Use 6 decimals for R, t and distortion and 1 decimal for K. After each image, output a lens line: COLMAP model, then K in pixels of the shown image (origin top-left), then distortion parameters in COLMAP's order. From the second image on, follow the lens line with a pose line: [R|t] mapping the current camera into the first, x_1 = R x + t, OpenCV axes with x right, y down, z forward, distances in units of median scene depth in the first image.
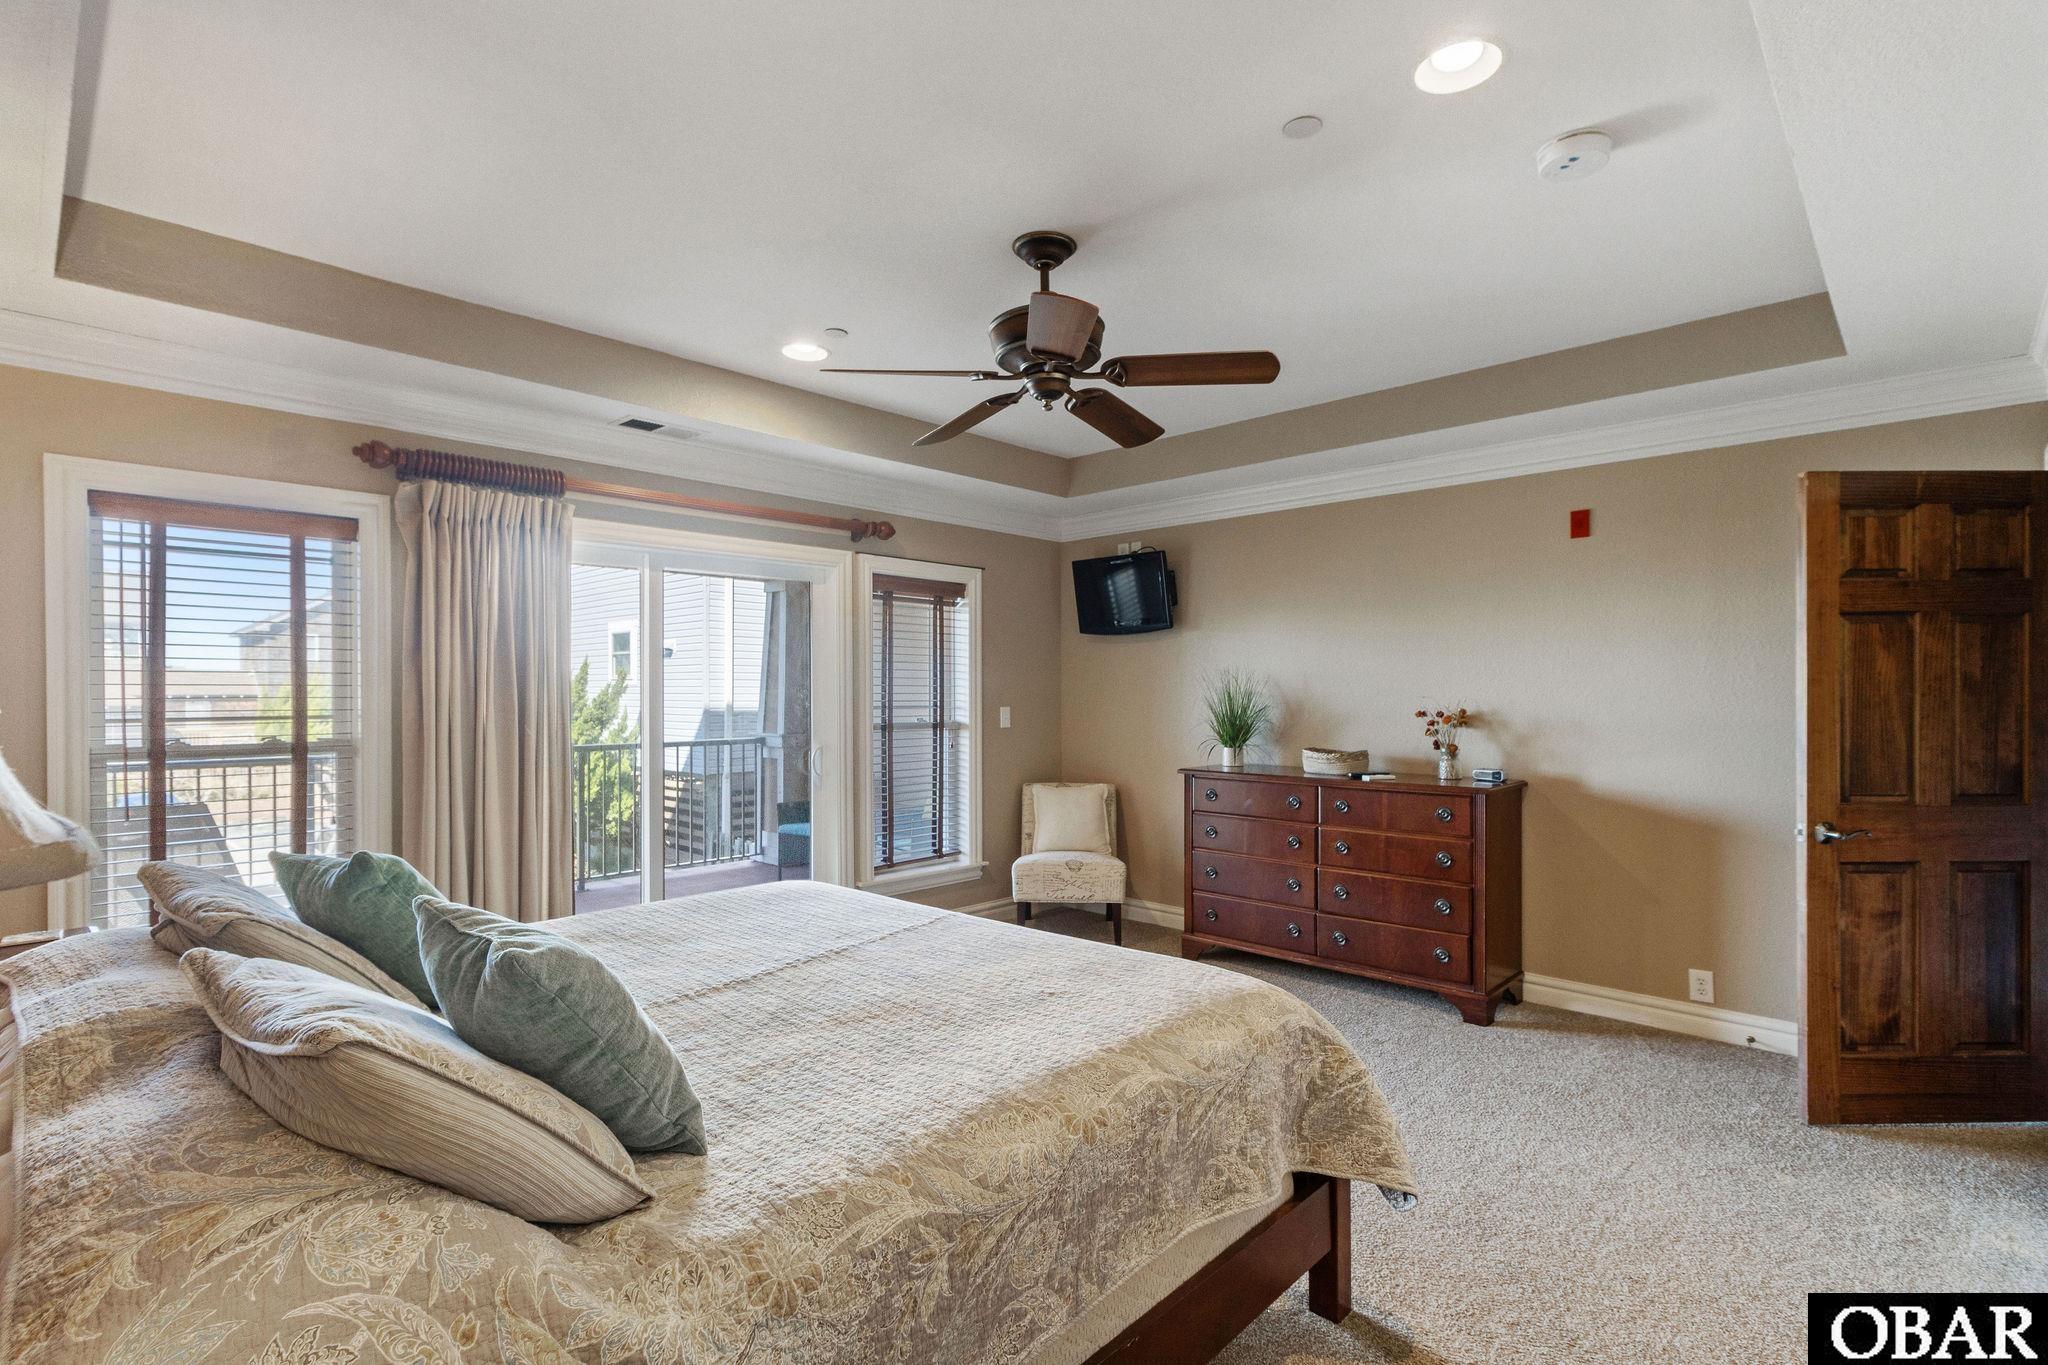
lens RADIAL K [[983.5, 0, 1032.5], [0, 983.5, 696.9], [0, 0, 1]] dist [0.007622, -0.000002]
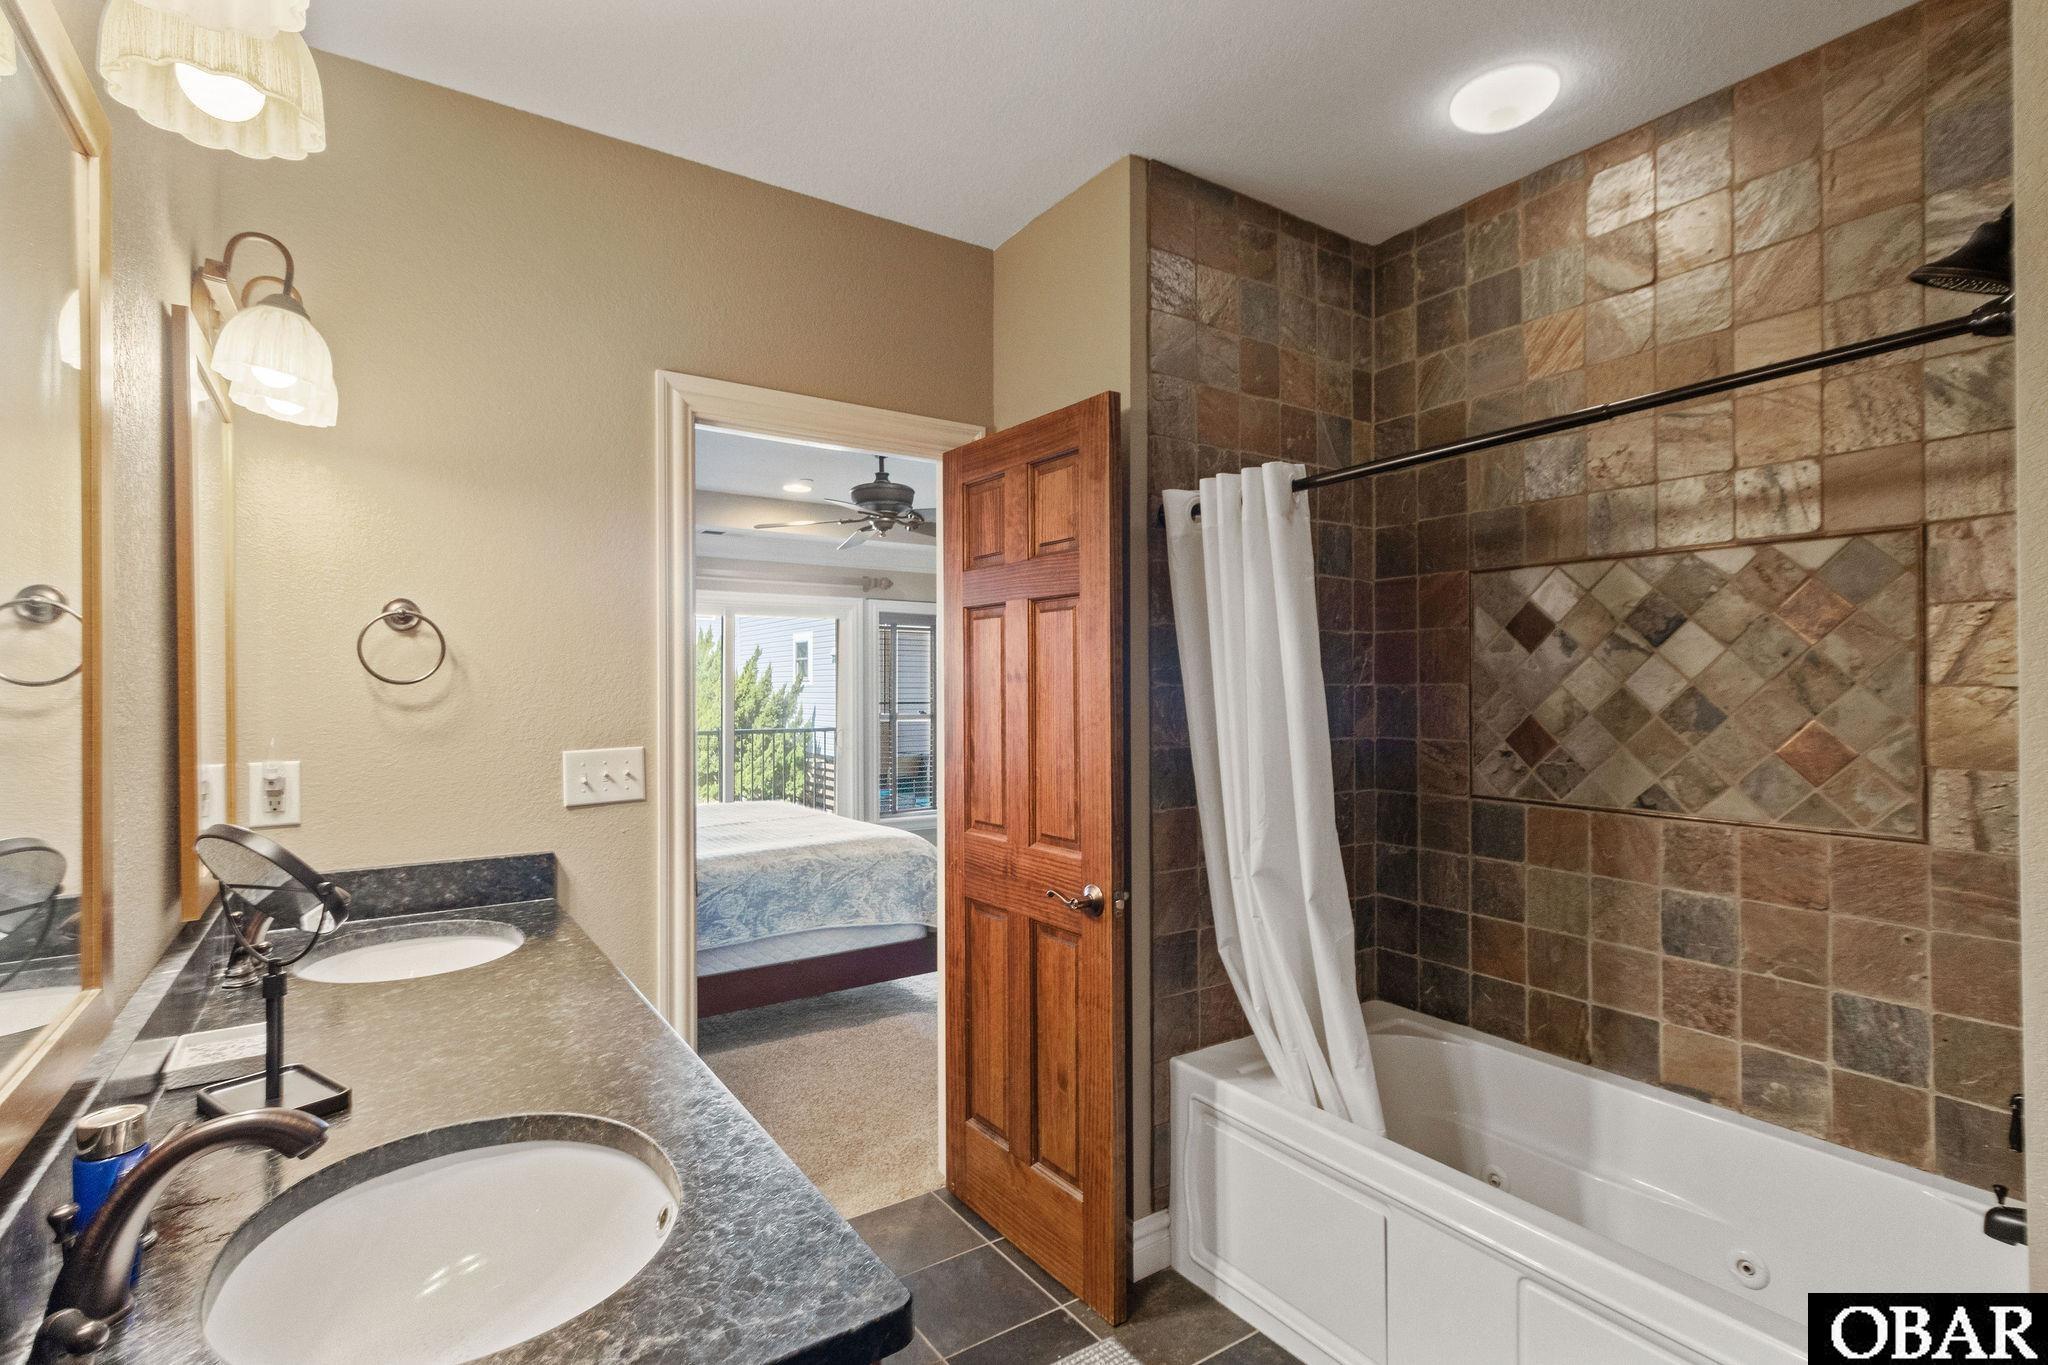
lens RADIAL K [[983.5, 0, 1024.0], [0, 983.5, 685.0], [0, 0, 1]] dist [0.007622, -0.000002]
pose [[0.975959, 0.001245, -0.217951, 0.876158], [-0.003714, 0.999934, -0.010917, -0.003063], [0.217923, 0.011464, 0.975899, -0.925724]]
